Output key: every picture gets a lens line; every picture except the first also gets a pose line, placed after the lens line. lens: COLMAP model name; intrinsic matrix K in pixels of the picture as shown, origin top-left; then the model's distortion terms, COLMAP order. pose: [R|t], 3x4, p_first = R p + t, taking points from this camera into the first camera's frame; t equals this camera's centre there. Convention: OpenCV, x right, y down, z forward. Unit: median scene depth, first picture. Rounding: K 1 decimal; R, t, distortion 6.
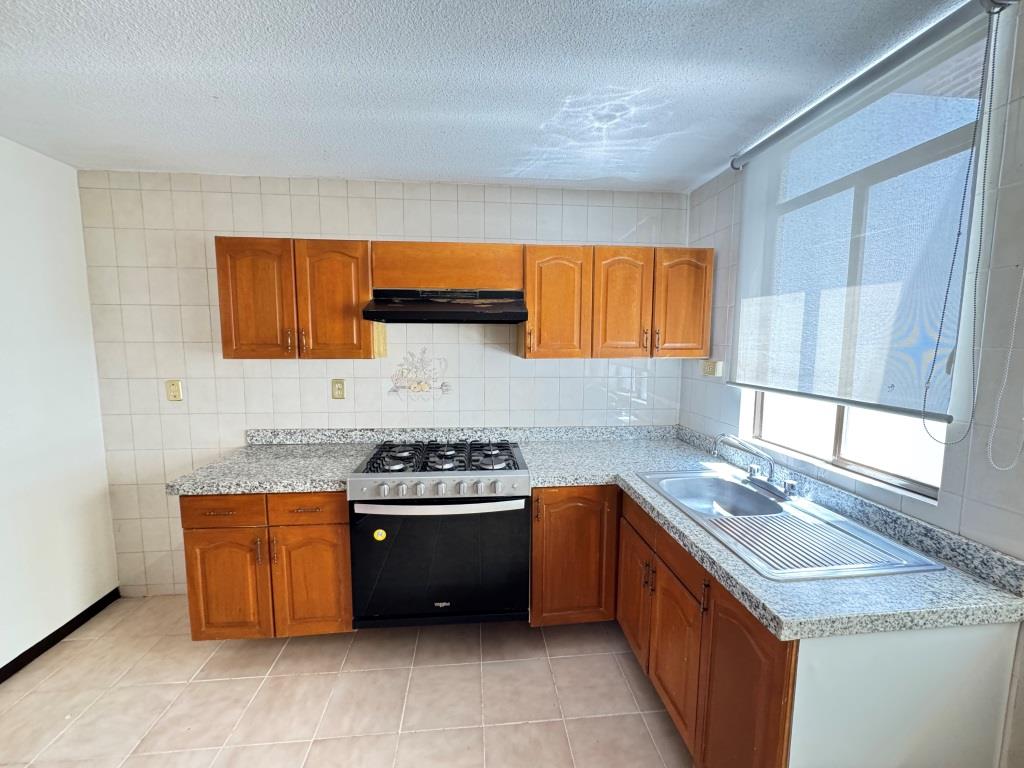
lens RADIAL K [[408.6, 0, 511.8], [0, 408.6, 382.0], [0, 0, 1]] dist [-0.000351, 0.000221]
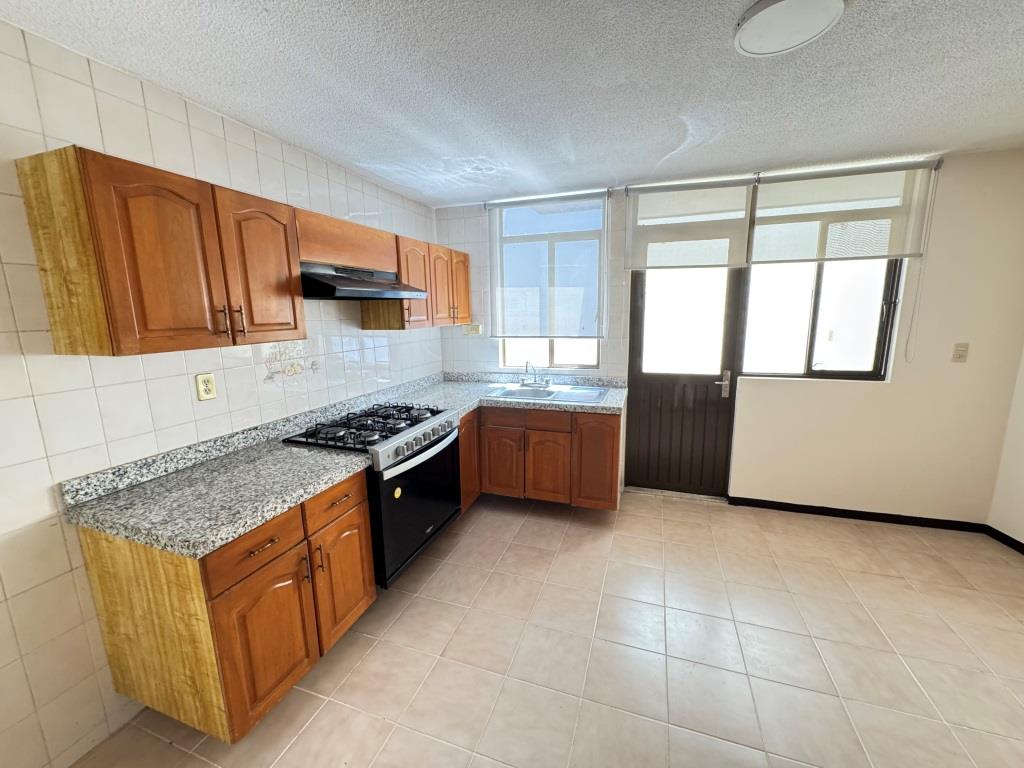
lens RADIAL K [[408.6, 0, 511.8], [0, 408.6, 382.0], [0, 0, 1]] dist [-0.000351, 0.000221]
pose [[0.417712, -0.170695, 0.892401, -1.004471], [0.112224, 0.984366, 0.135756, -0.035344], [-0.901622, 0.043442, 0.430338, 0.199522]]
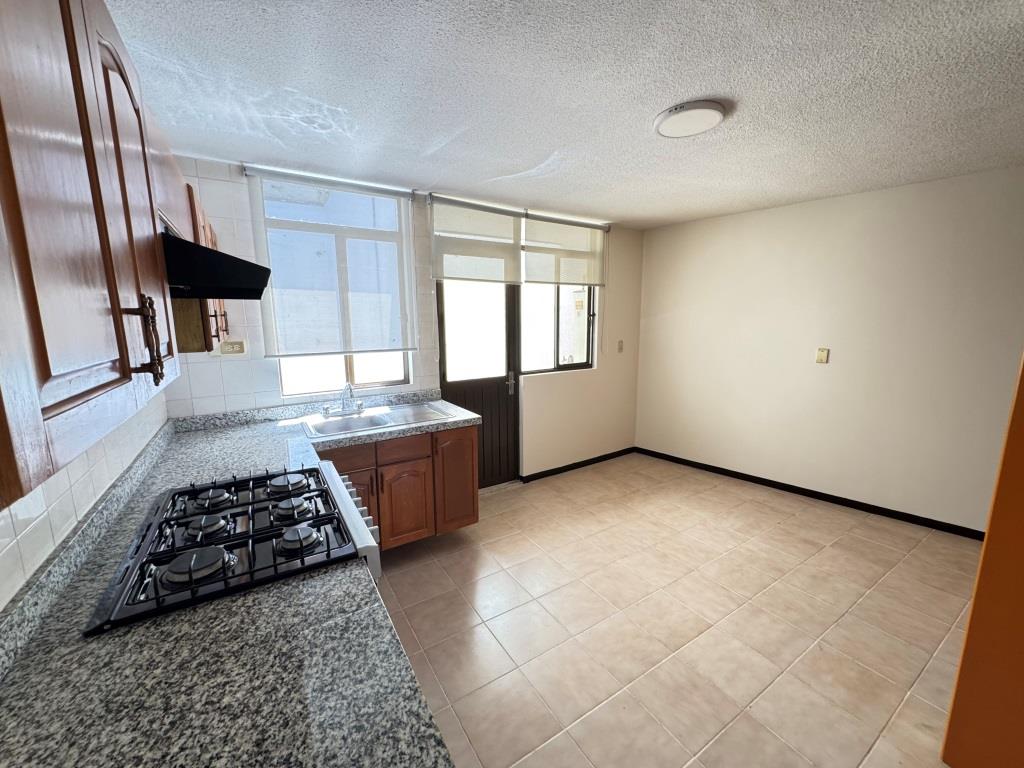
lens RADIAL K [[408.6, 0, 511.8], [0, 408.6, 382.0], [0, 0, 1]] dist [-0.000351, 0.000221]
pose [[-0.451564, -0.144484, 0.880462, -0.882630], [0.096985, 0.973006, 0.209411, -0.110117], [-0.886952, 0.179954, -0.425362, 0.897256]]
